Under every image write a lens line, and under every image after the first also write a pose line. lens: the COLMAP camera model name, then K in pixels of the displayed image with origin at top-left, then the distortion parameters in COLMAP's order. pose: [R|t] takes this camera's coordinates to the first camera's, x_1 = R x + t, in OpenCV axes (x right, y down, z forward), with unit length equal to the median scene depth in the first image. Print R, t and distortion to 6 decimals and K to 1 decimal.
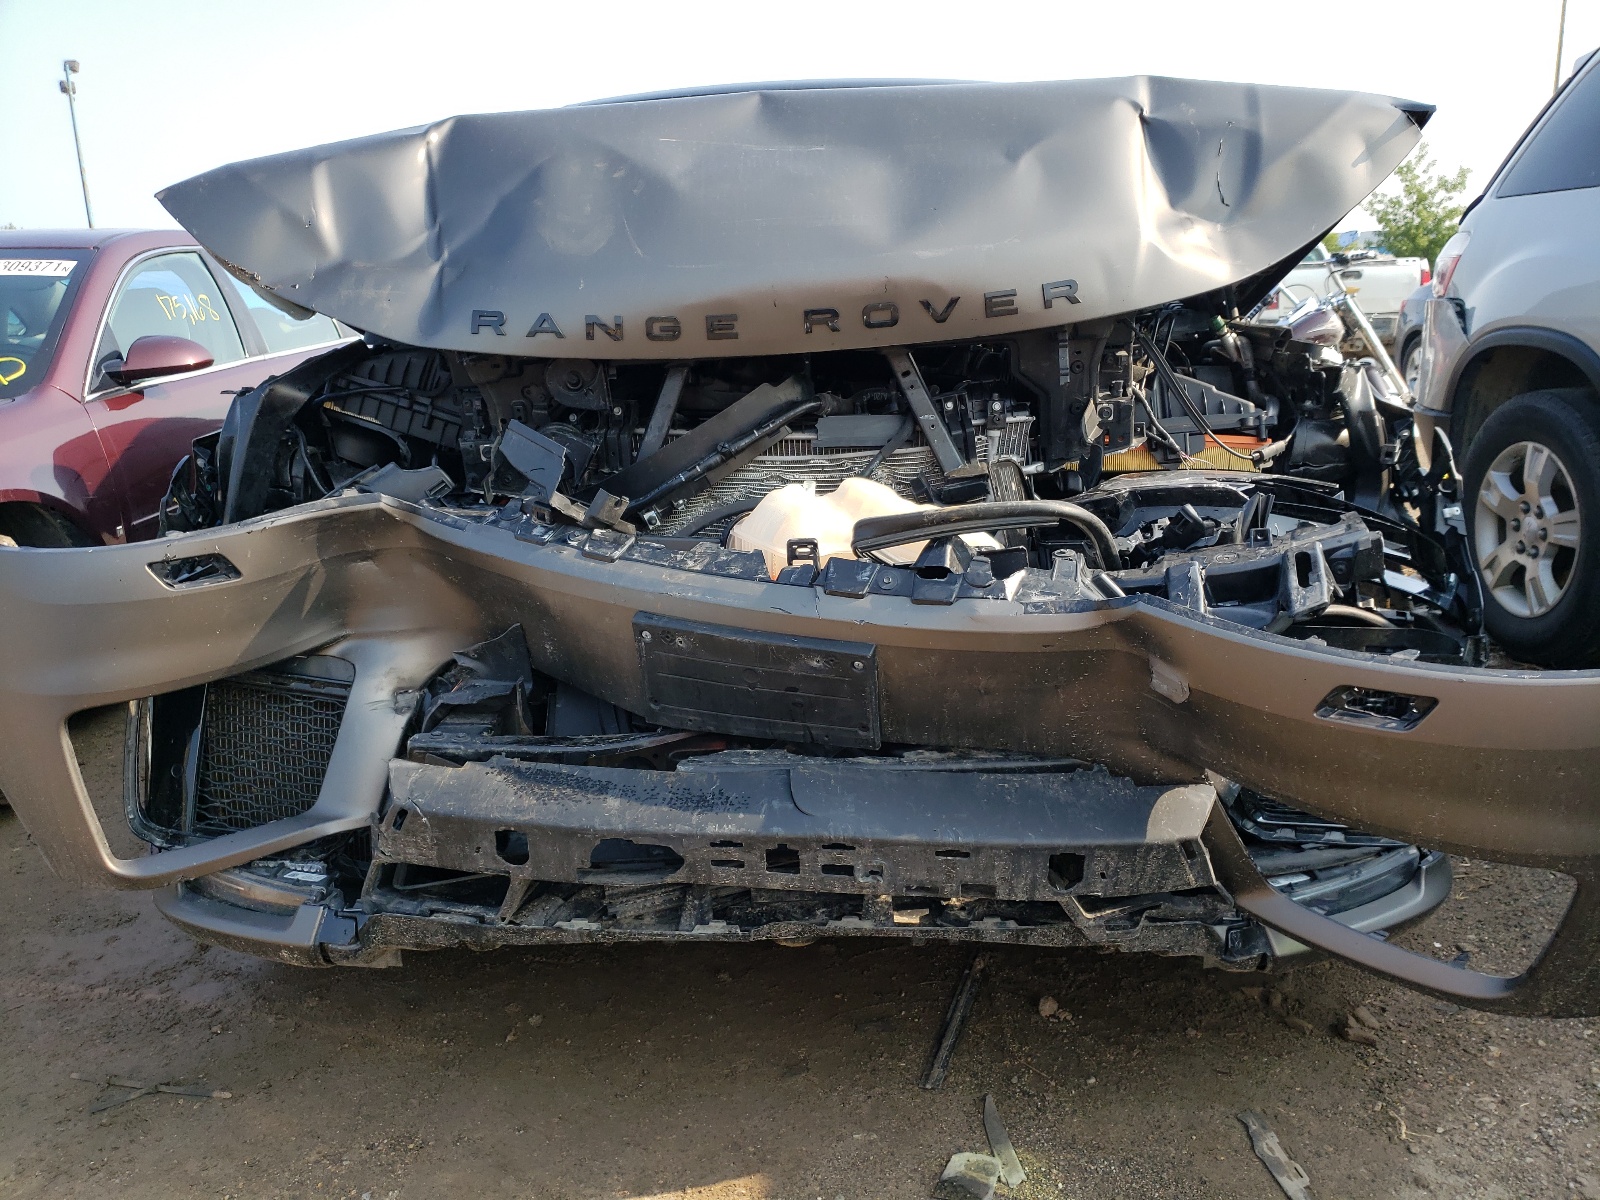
lens RADIAL K [[1249.1, 0, 800.0], [0, 1249.1, 600.0], [0, 0, 1]] dist [0.058872, 0.000624]
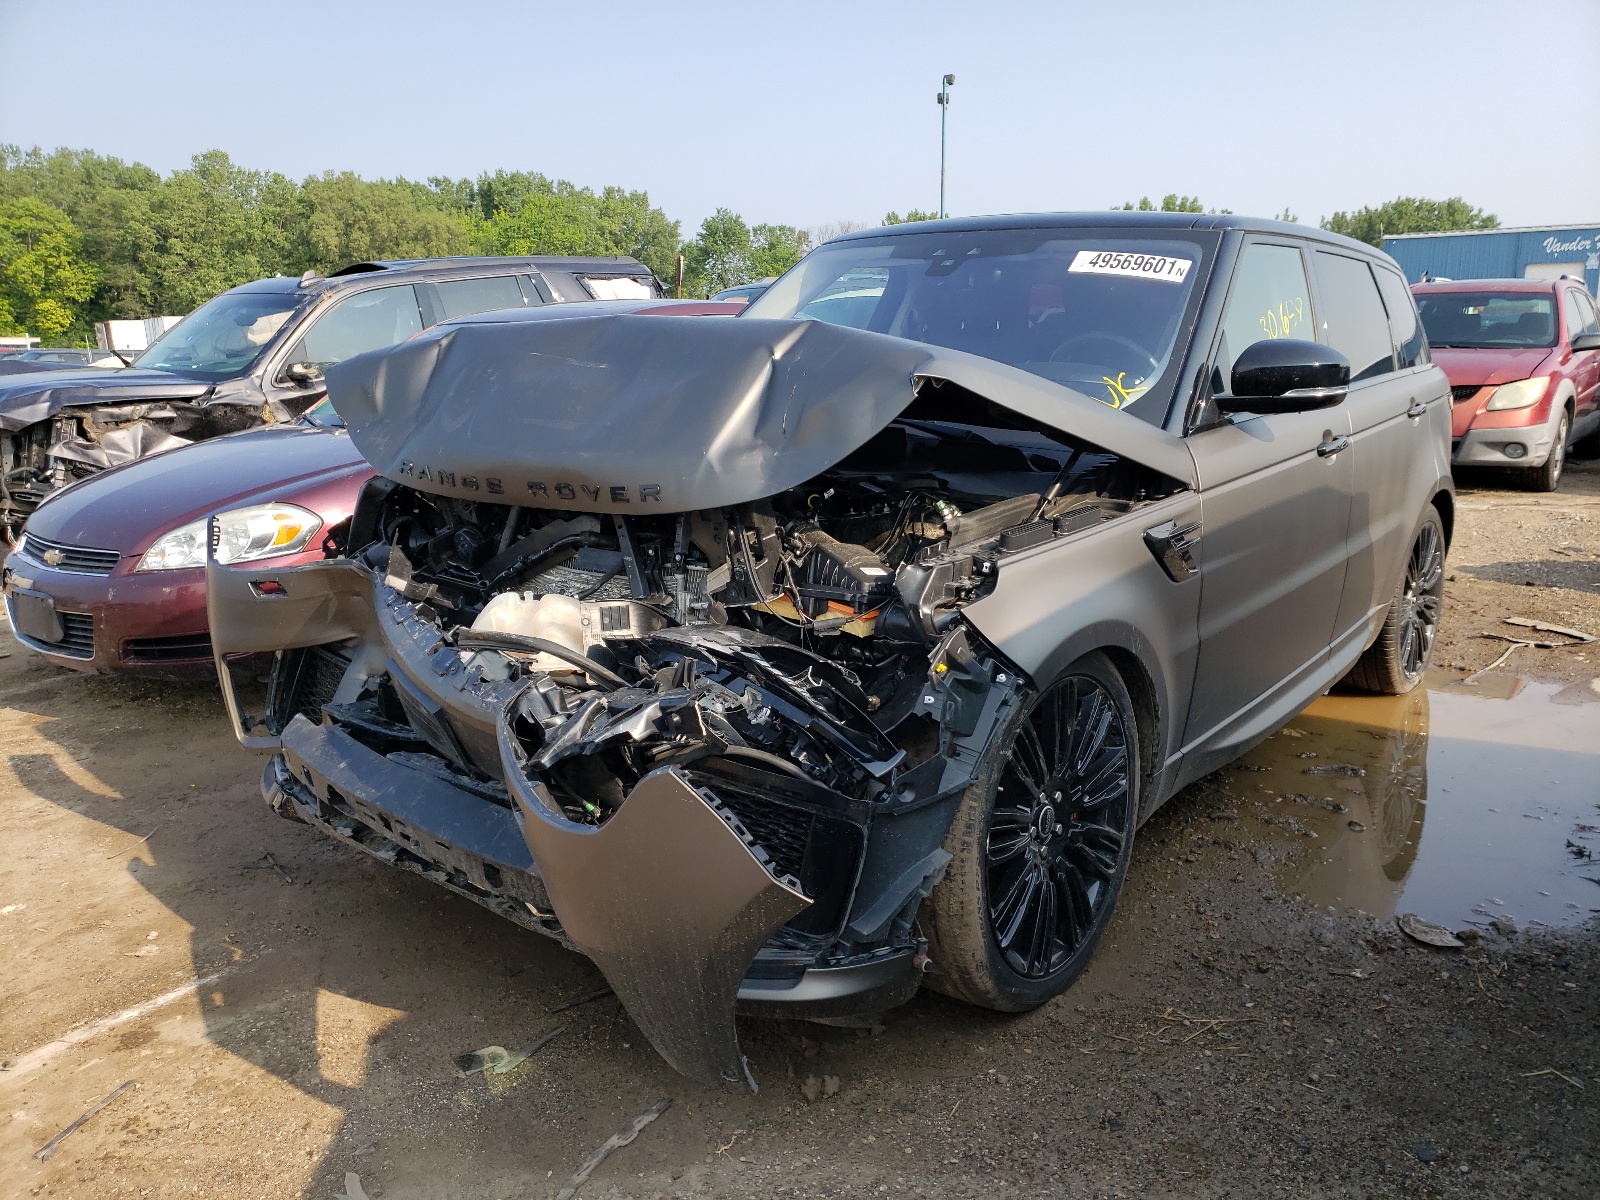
lens RADIAL K [[1249.1, 0, 800.0], [0, 1249.1, 600.0], [0, 0, 1]] dist [0.058872, 0.000624]
pose [[0.816244, 0.163124, -0.554198, 1.057679], [-0.153470, 0.986065, 0.064204, -0.221146], [0.556949, 0.032646, 0.829905, -0.070053]]
